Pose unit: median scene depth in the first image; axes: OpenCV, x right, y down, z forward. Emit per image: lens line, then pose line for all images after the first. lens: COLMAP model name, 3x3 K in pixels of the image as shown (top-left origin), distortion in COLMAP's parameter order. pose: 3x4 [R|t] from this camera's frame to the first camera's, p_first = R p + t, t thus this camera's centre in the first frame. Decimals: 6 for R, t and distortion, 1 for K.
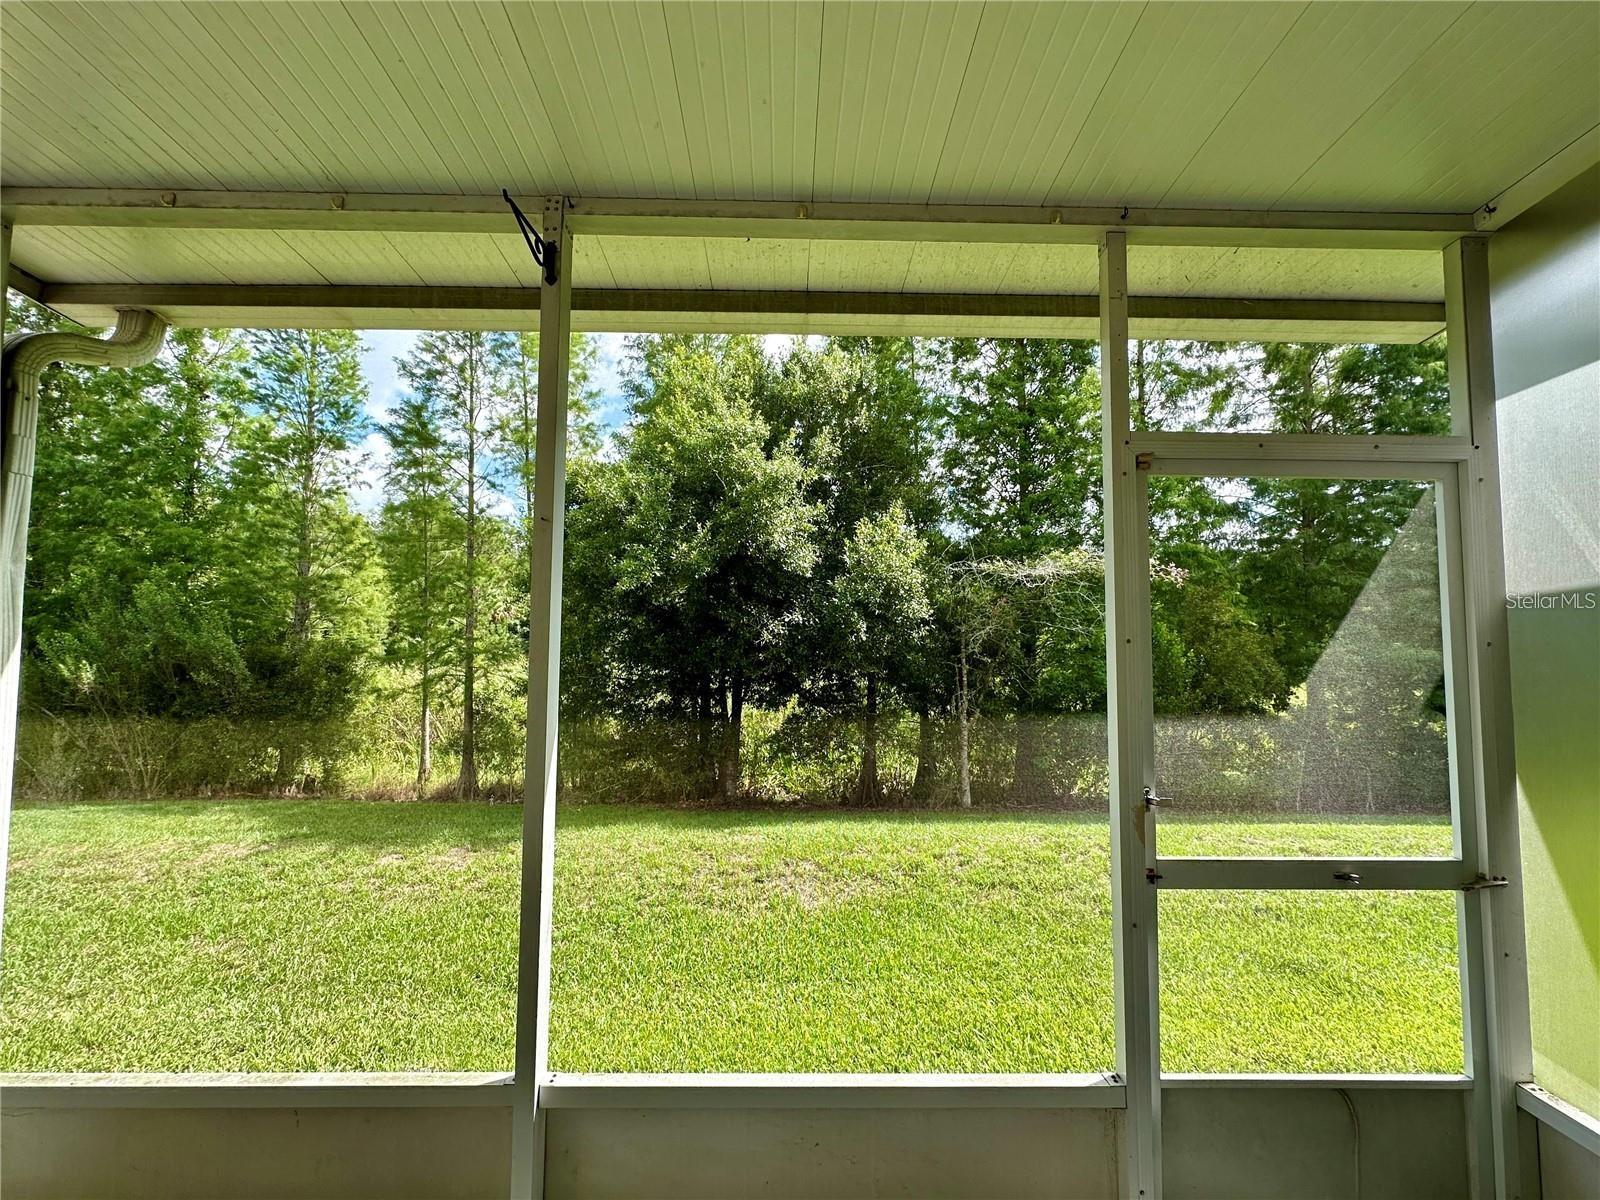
lens RADIAL K [[640.8, 0, 796.3], [0, 640.8, 598.8], [0, 0, 1]] dist [-0.004411, -0.000089]
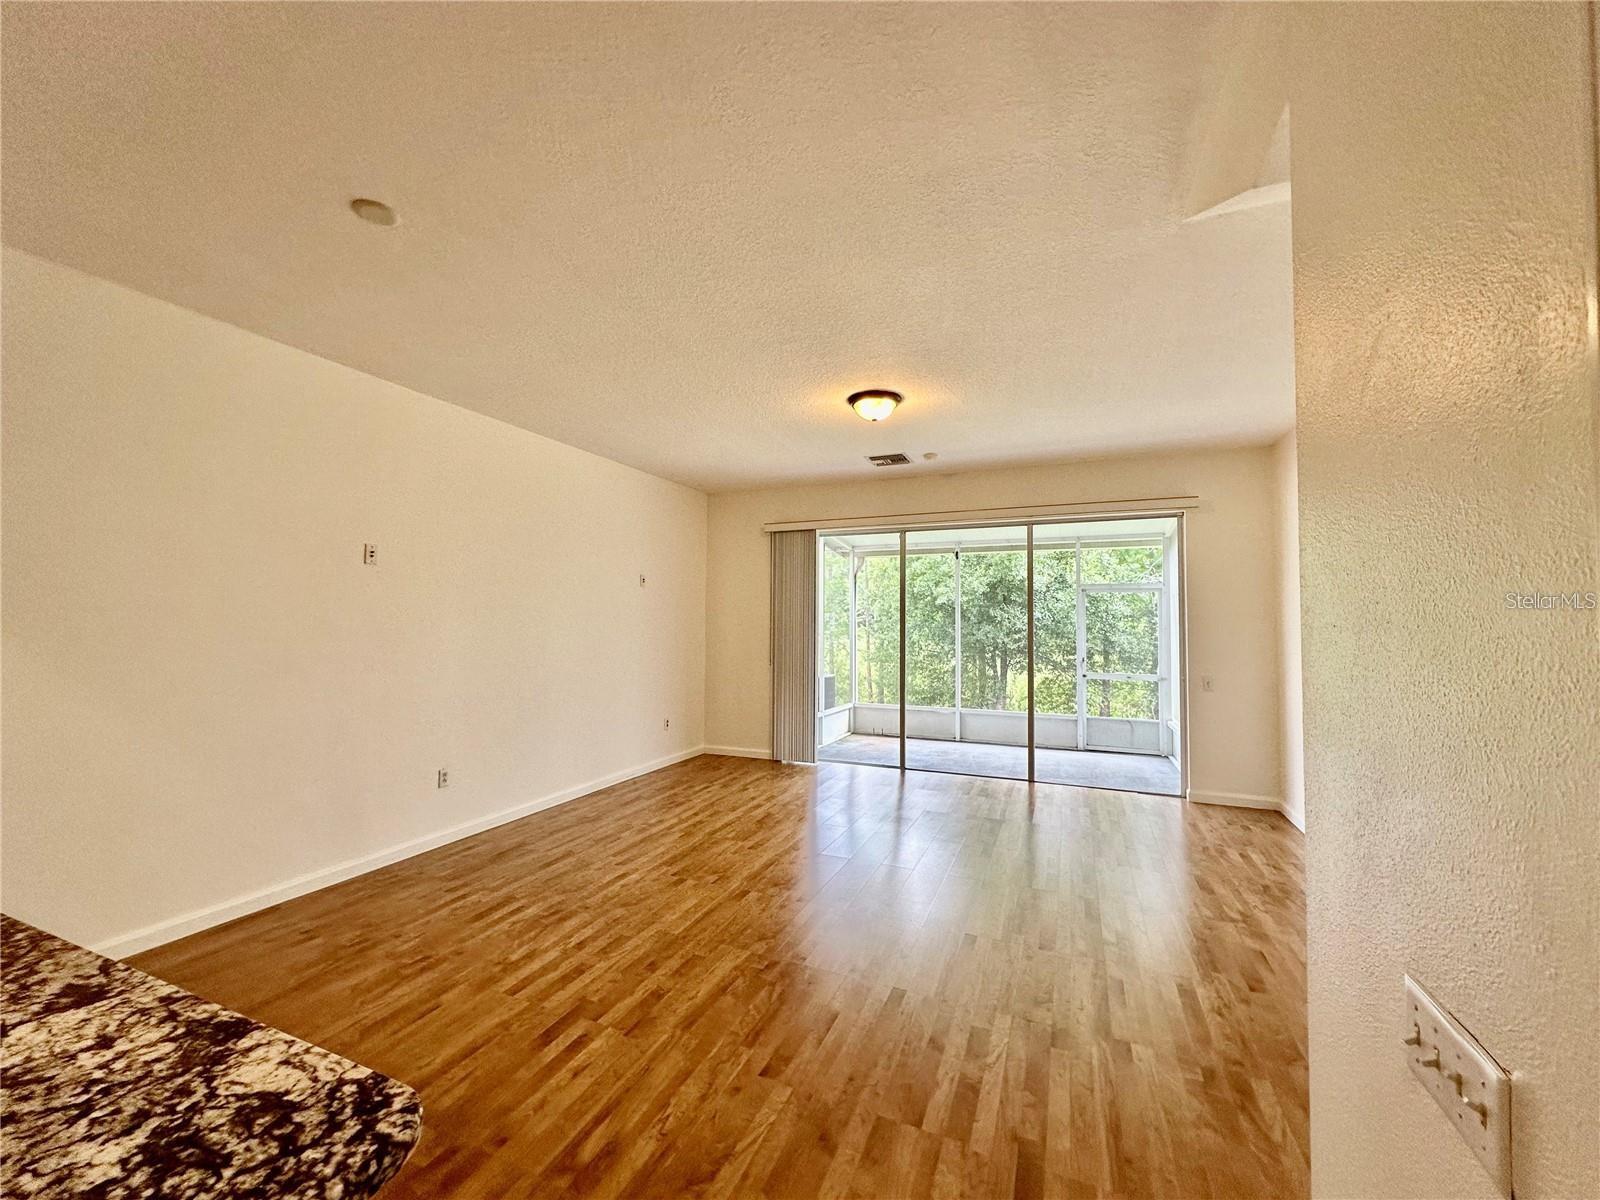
lens RADIAL K [[640.8, 0, 793.5], [0, 640.8, 601.2], [0, 0, 1]] dist [-0.004411, -0.000089]
pose [[0.913659, -0.027705, -0.405537, 0.070112], [0.036681, 0.999224, 0.014378, -0.036364], [0.404824, -0.028012, 0.913965, -0.577591]]
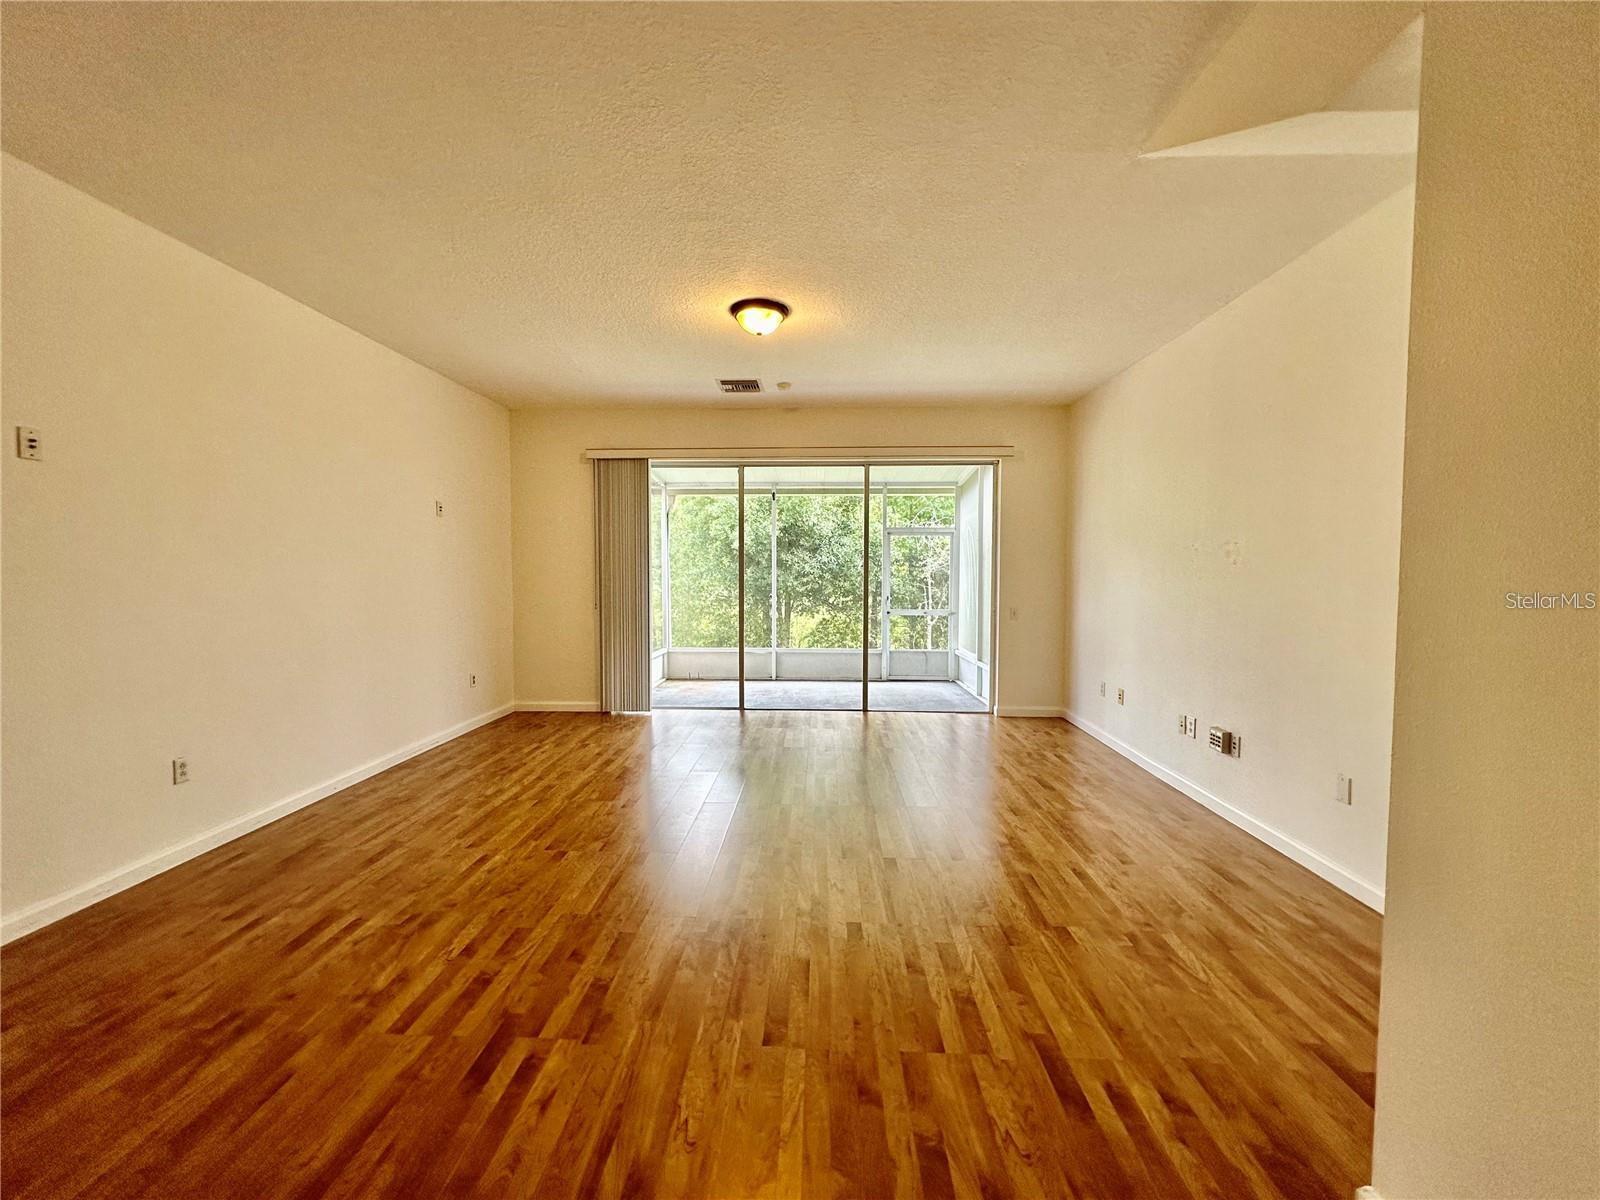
lens RADIAL K [[640.8, 0, 797.9], [0, 640.8, 604.1], [0, 0, 1]] dist [-0.004411, -0.000089]
pose [[0.998823, -0.014196, -0.046382, 0.006037], [0.019271, 0.993646, 0.110891, -0.029849], [0.044513, -0.111655, 0.992750, -0.568934]]
